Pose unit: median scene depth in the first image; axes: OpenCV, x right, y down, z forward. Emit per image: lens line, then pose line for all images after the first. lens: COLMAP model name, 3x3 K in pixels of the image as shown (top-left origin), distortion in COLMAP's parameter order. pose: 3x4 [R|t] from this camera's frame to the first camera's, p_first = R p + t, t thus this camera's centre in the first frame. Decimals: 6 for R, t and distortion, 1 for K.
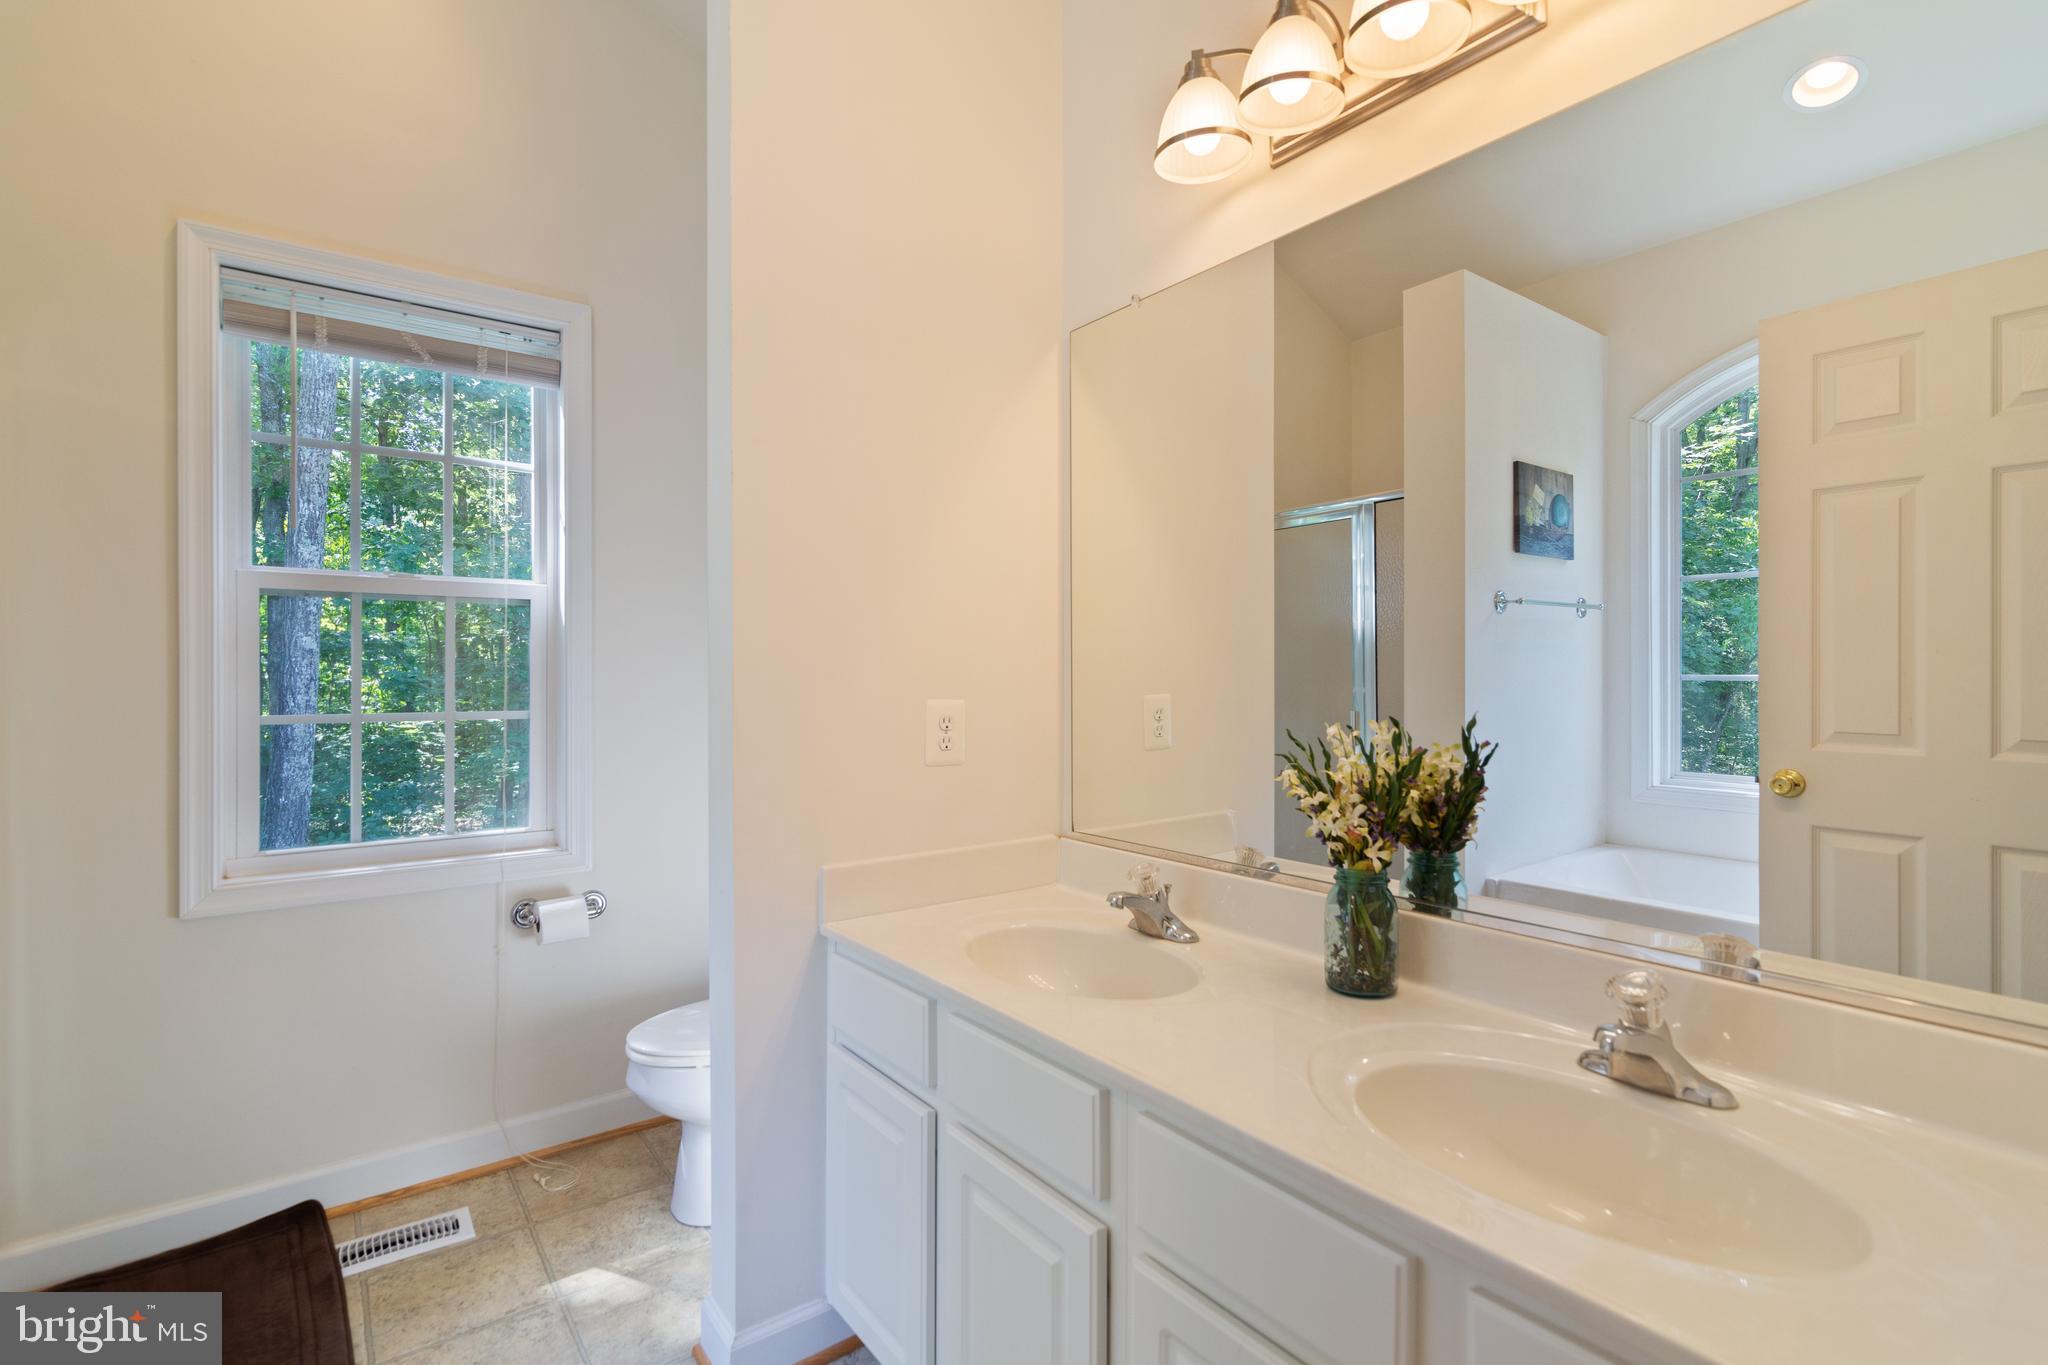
lens RADIAL K [[936.5, 0, 1007.9], [0, 936.5, 674.4], [0, 0, 1]] dist [-0.000005, -0.002378]
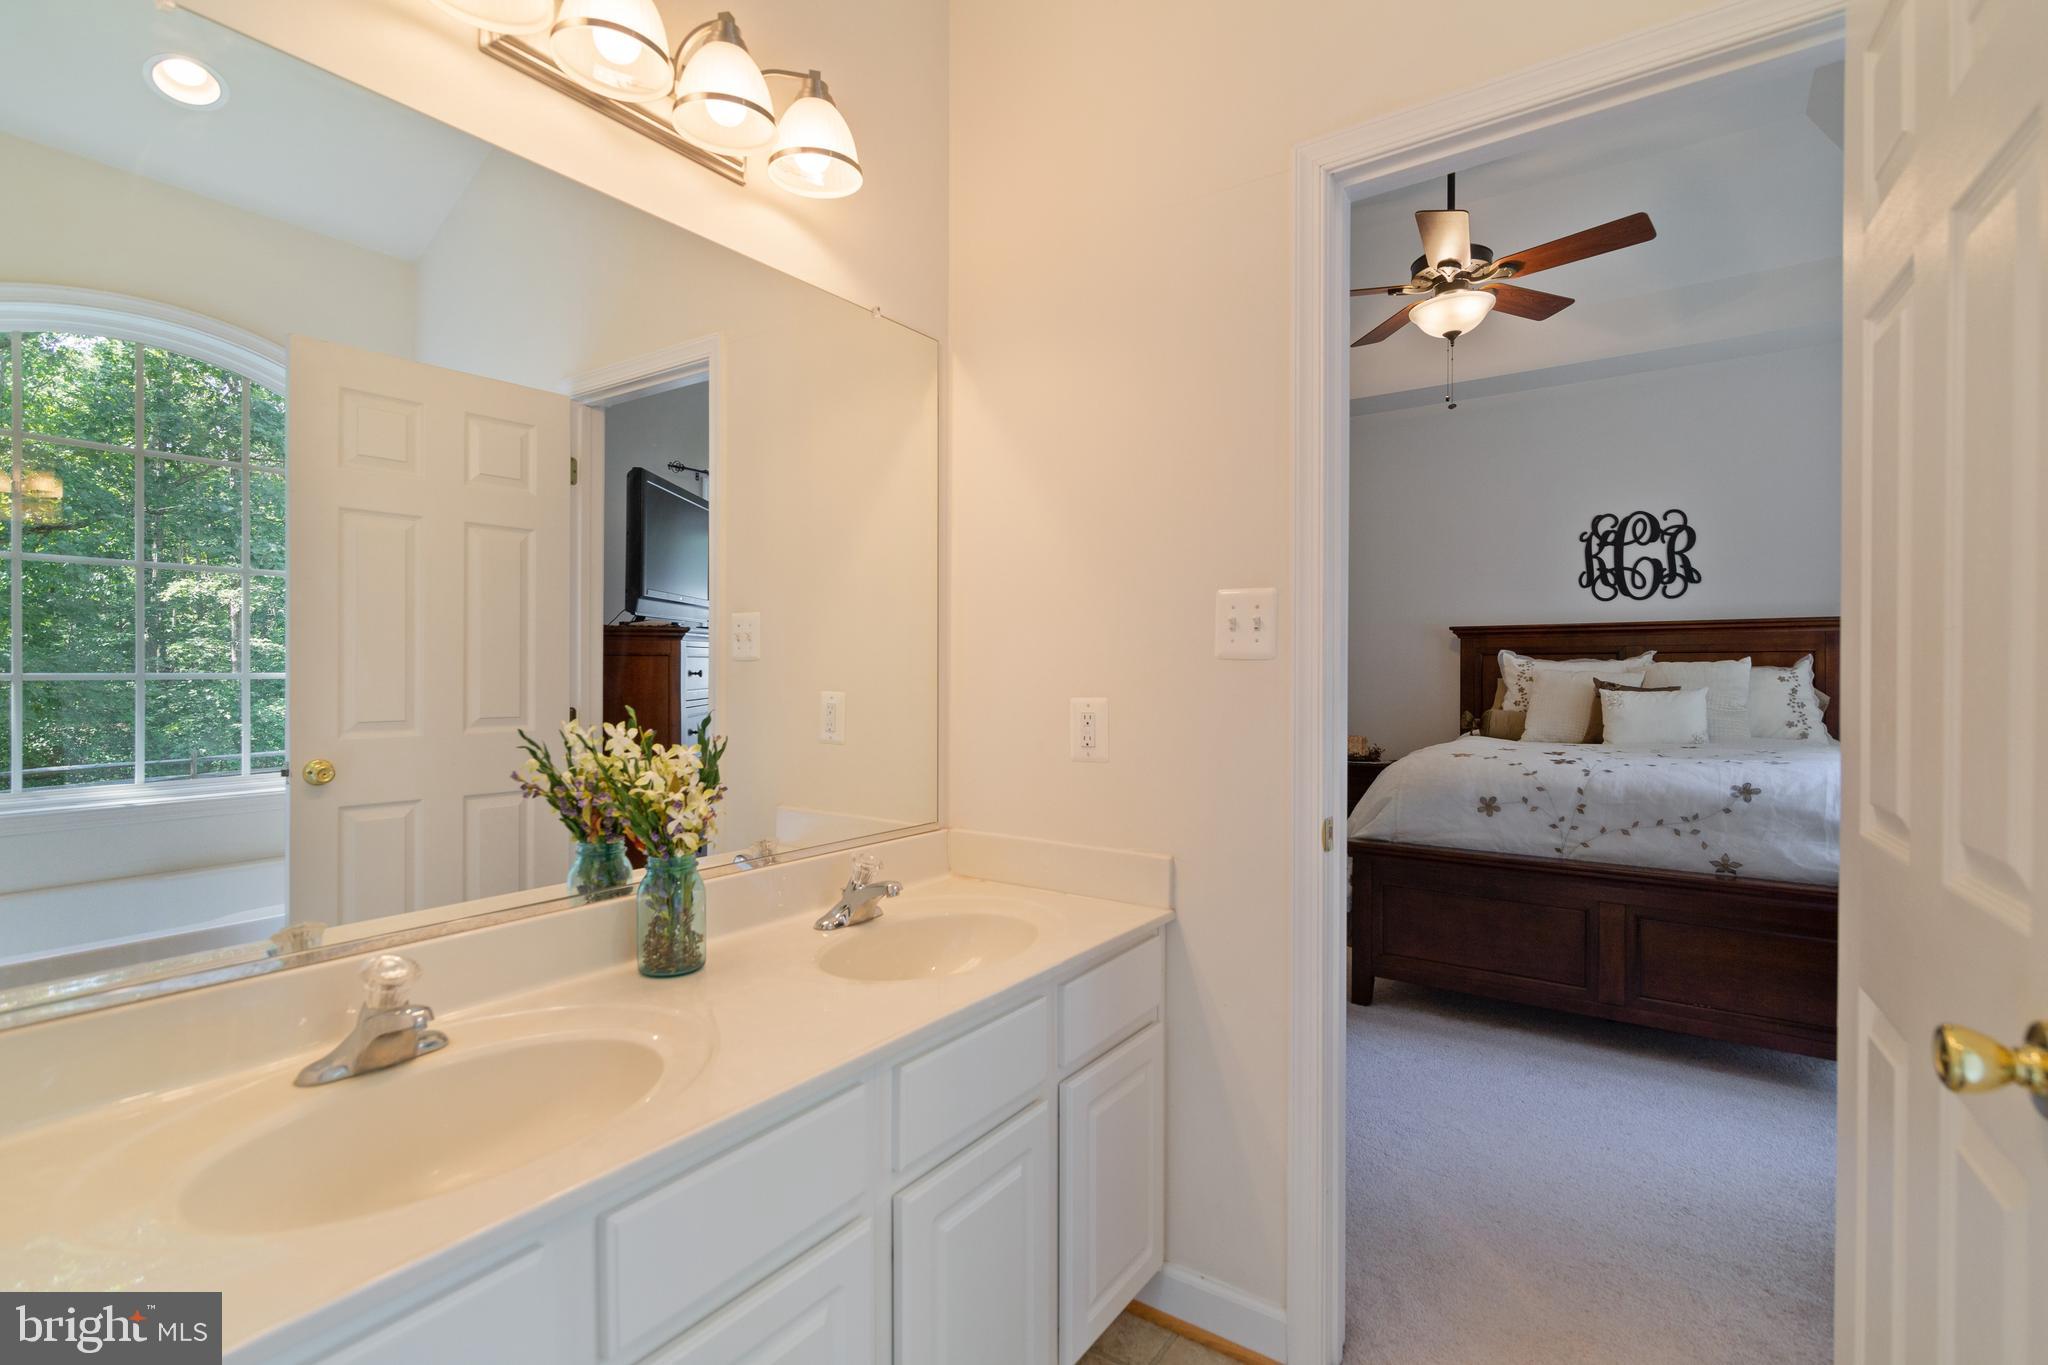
lens RADIAL K [[936.5, 0, 1016.8], [0, 936.5, 690.6], [0, 0, 1]] dist [-0.000005, -0.002378]
pose [[-0.306628, -0.021727, 0.951581, -0.746510], [-0.000948, 0.999746, 0.022521, -0.006442], [-0.951829, 0.006003, -0.306571, 0.942560]]
